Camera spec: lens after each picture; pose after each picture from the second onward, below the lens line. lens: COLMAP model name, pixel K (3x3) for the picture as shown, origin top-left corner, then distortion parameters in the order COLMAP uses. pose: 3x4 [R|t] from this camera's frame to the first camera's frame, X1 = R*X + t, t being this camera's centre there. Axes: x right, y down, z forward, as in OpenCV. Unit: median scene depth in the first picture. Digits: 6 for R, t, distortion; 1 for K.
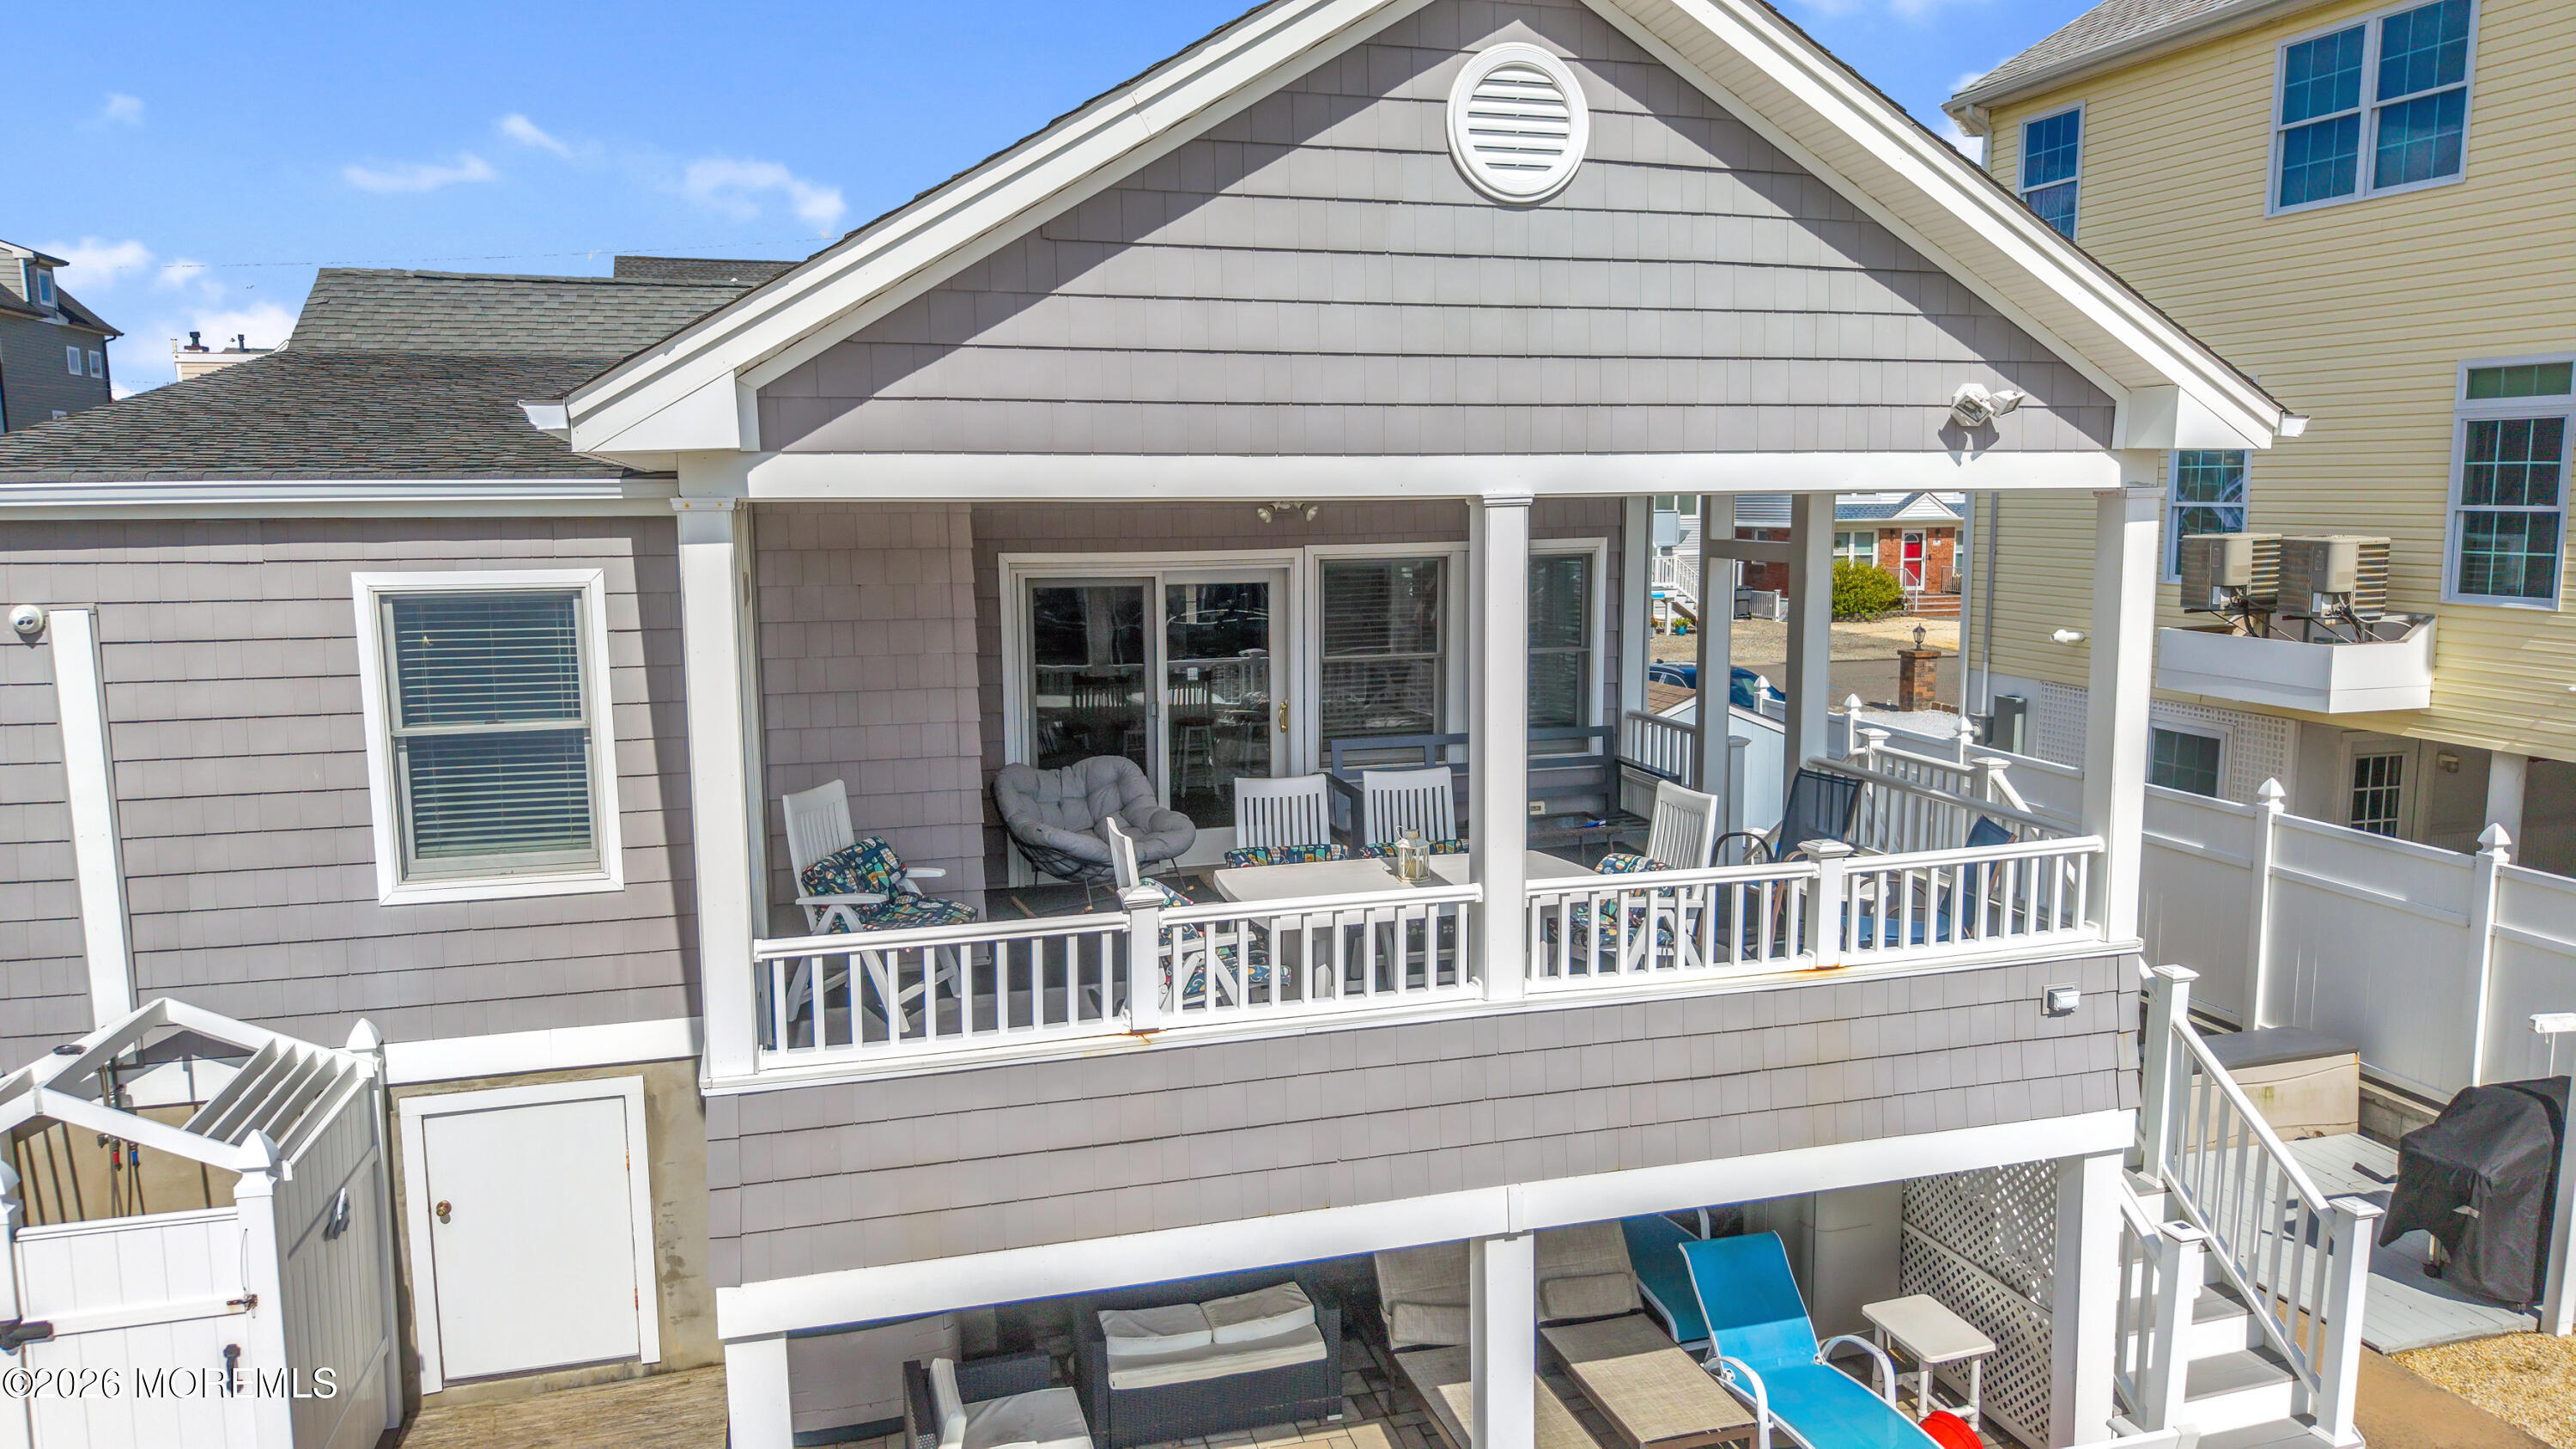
lens RADIAL K [[1677.6, 0, 1288.0], [0, 1677.6, 724.5], [0, 0, 1]] dist [0.075420, -0.119593]
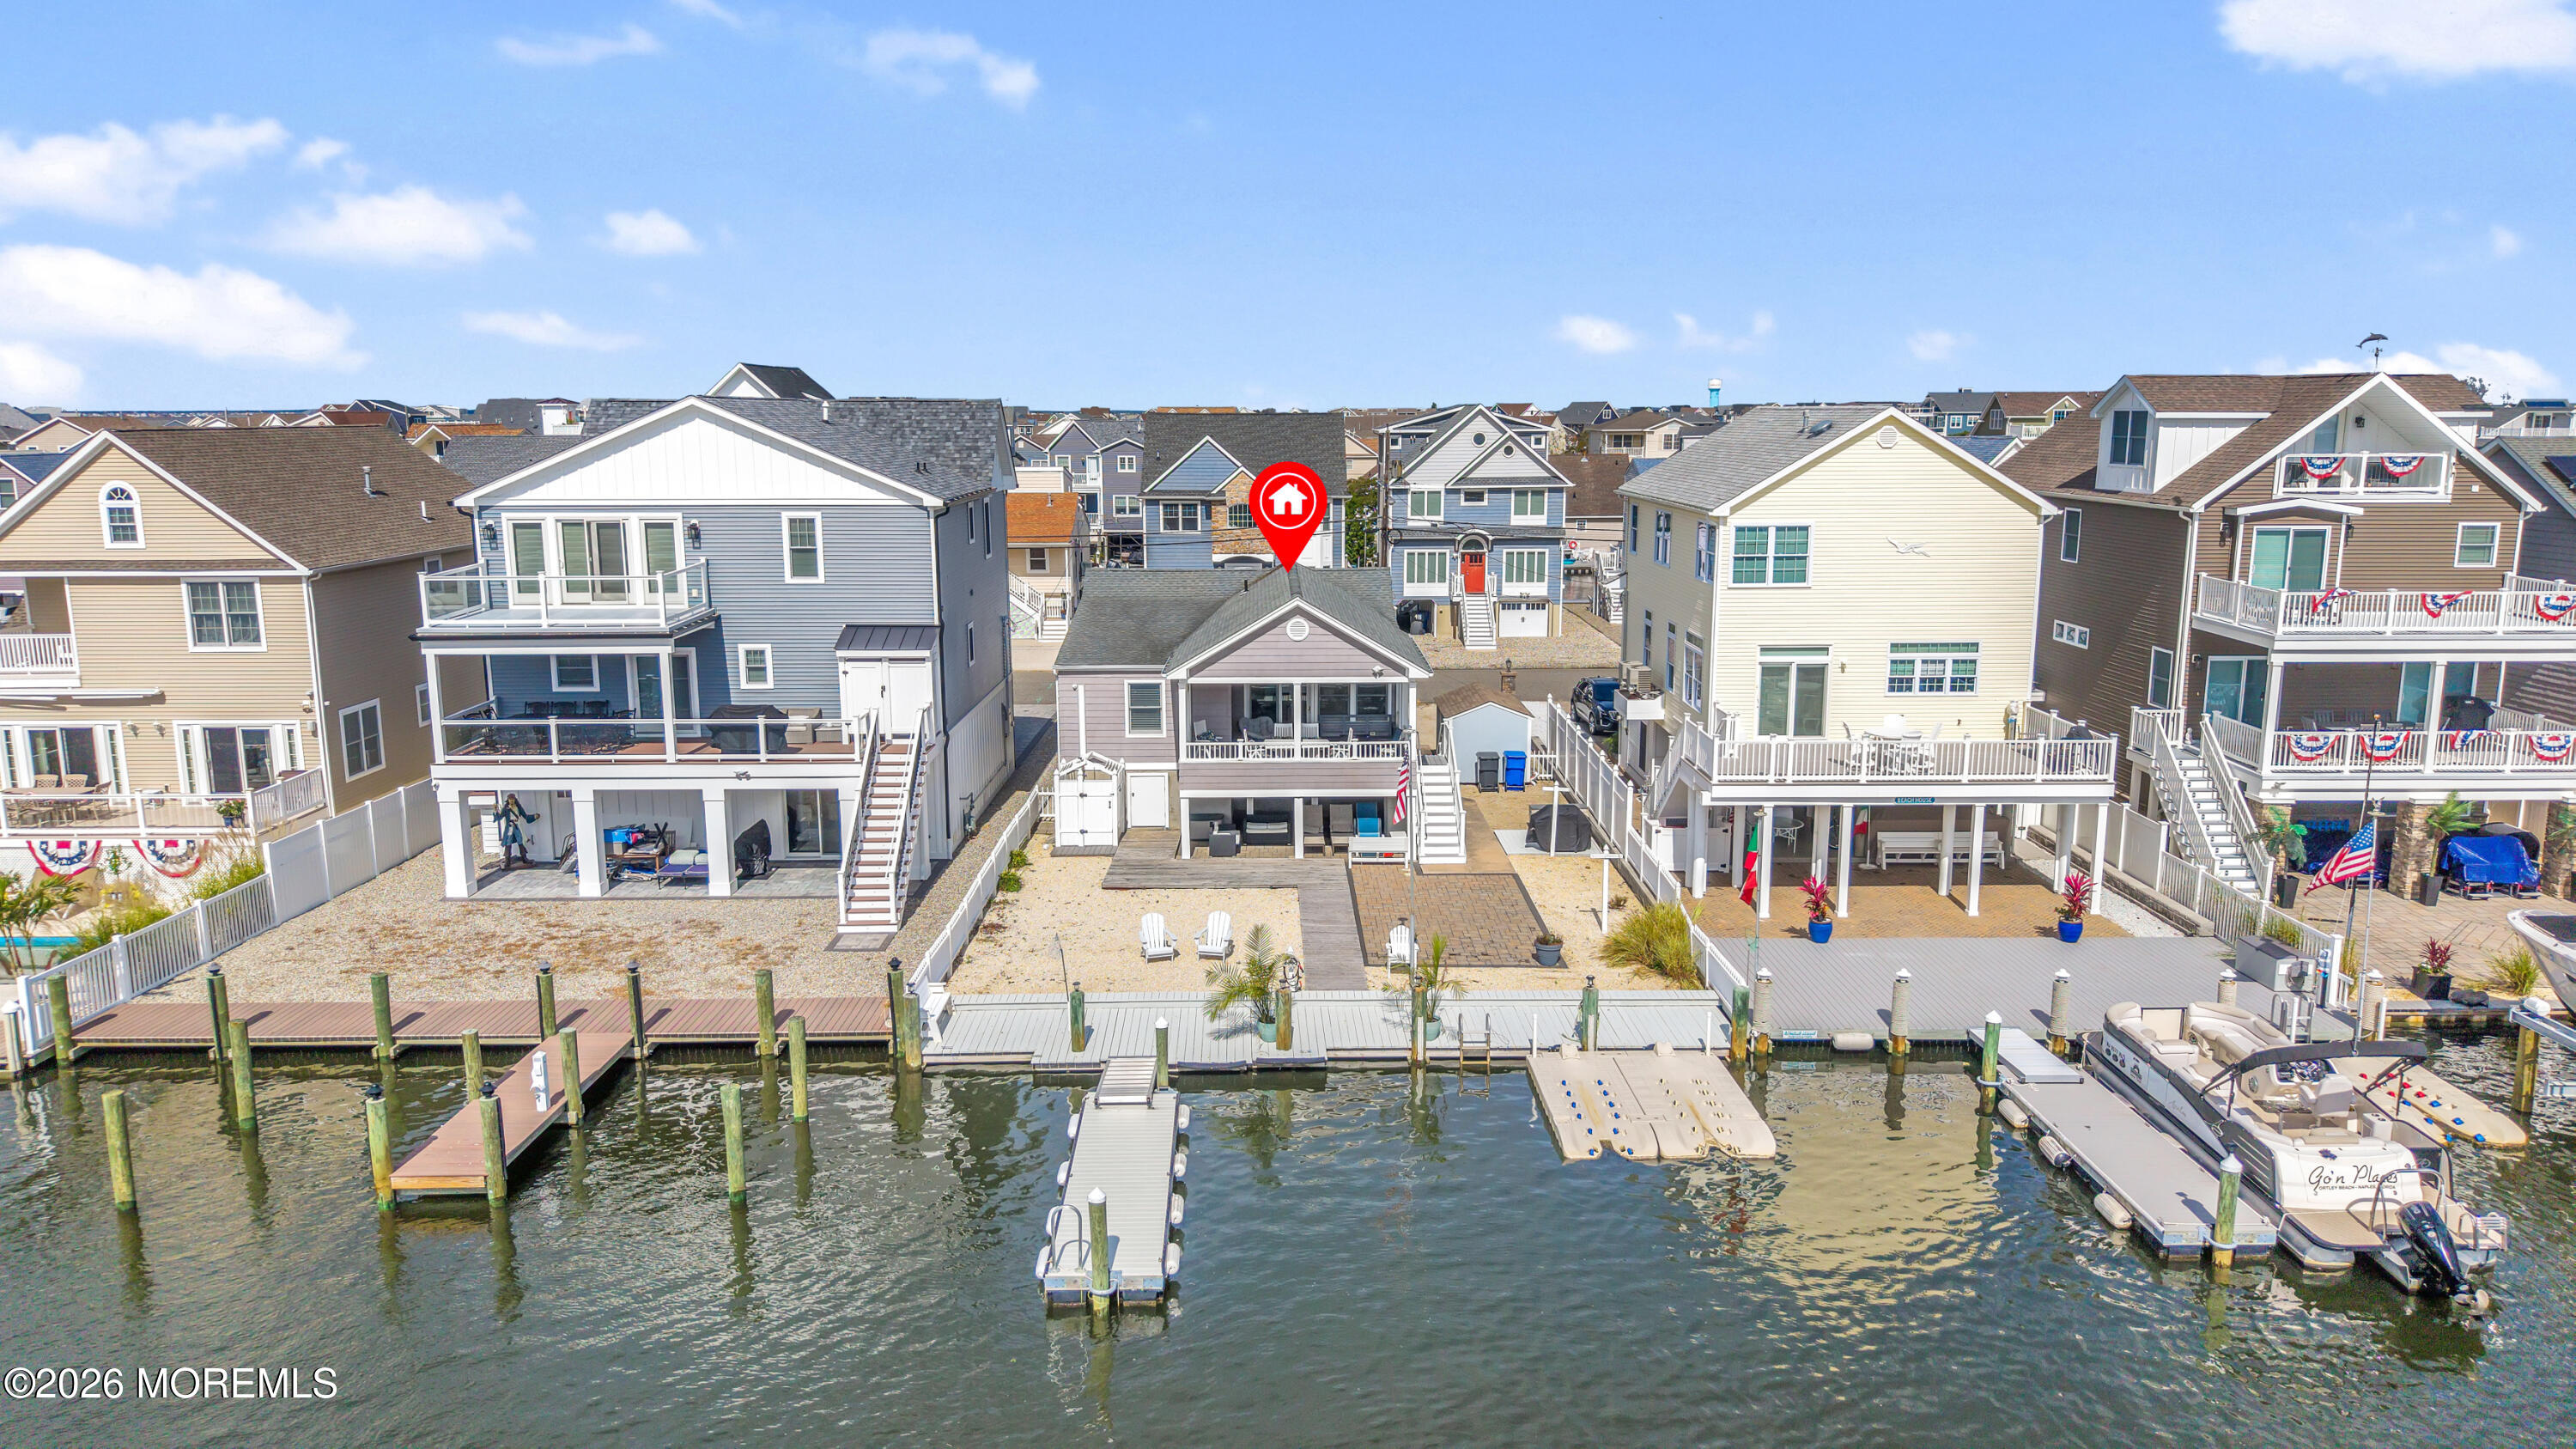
lens RADIAL K [[1677.6, 0, 1288.0], [0, 1677.6, 724.5], [0, 0, 1]] dist [0.075420, -0.119593]
pose [[0.964809, 0.052972, -0.257562, 1.477277], [-0.041011, 0.997826, 0.051598, -0.257744], [0.259735, -0.039219, 0.964883, -4.411476]]
